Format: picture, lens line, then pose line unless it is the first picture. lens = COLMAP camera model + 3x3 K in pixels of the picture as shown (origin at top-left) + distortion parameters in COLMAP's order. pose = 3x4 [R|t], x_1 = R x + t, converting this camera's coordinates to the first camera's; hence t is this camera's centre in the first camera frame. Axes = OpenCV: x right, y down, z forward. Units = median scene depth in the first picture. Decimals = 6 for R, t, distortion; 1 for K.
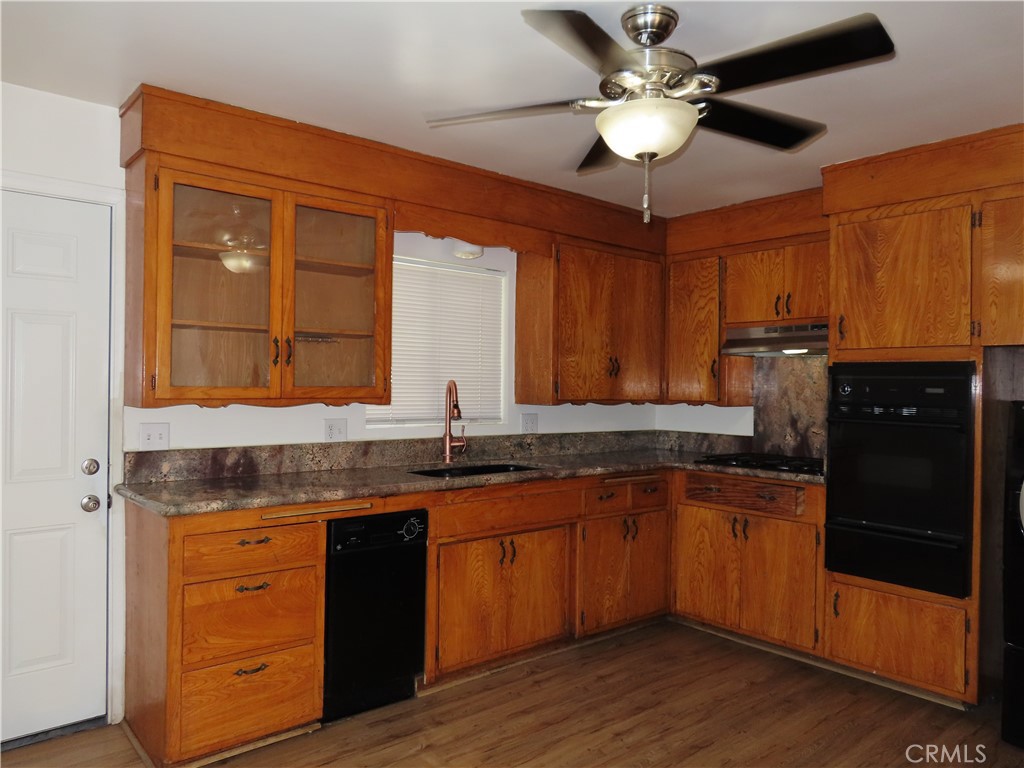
lens RADIAL K [[733.9, 0, 511.4], [0, 733.9, 383.1], [0, 0, 1]] dist [0.002384, -0.003597]
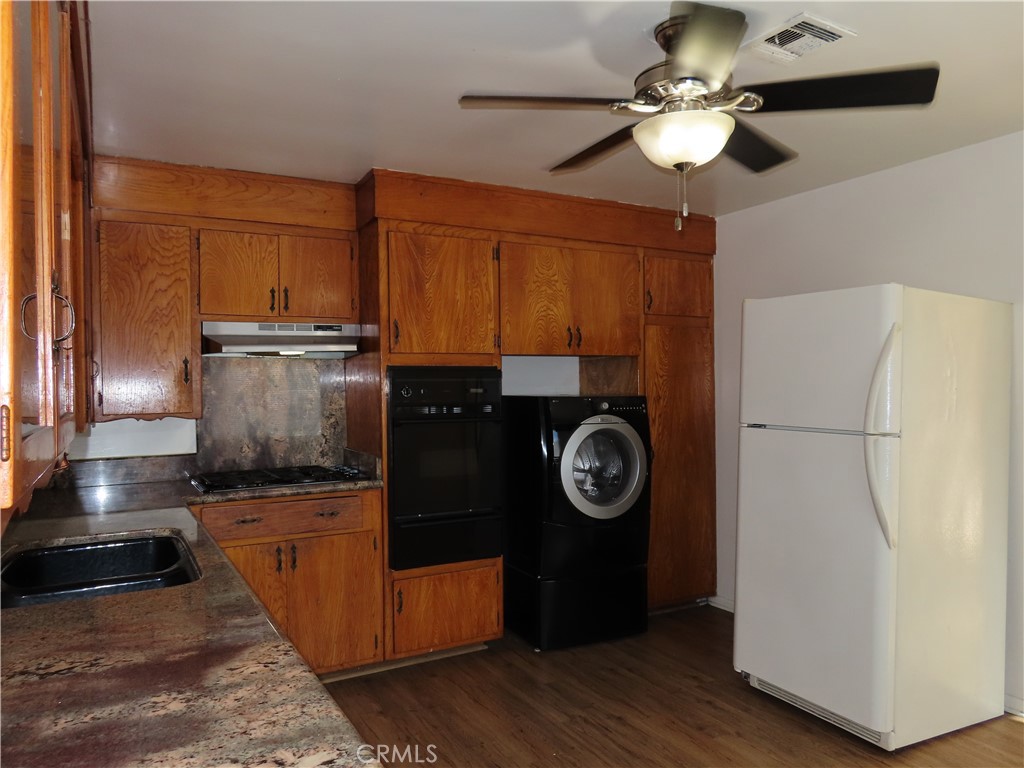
lens RADIAL K [[733.9, 0, 510.7], [0, 733.9, 384.2], [0, 0, 1]] dist [0.002384, -0.003597]
pose [[0.199515, -0.016046, 0.979763, -0.522898], [0.014107, 0.999809, 0.013502, -0.013926], [-0.979793, 0.011128, 0.199703, 0.635576]]
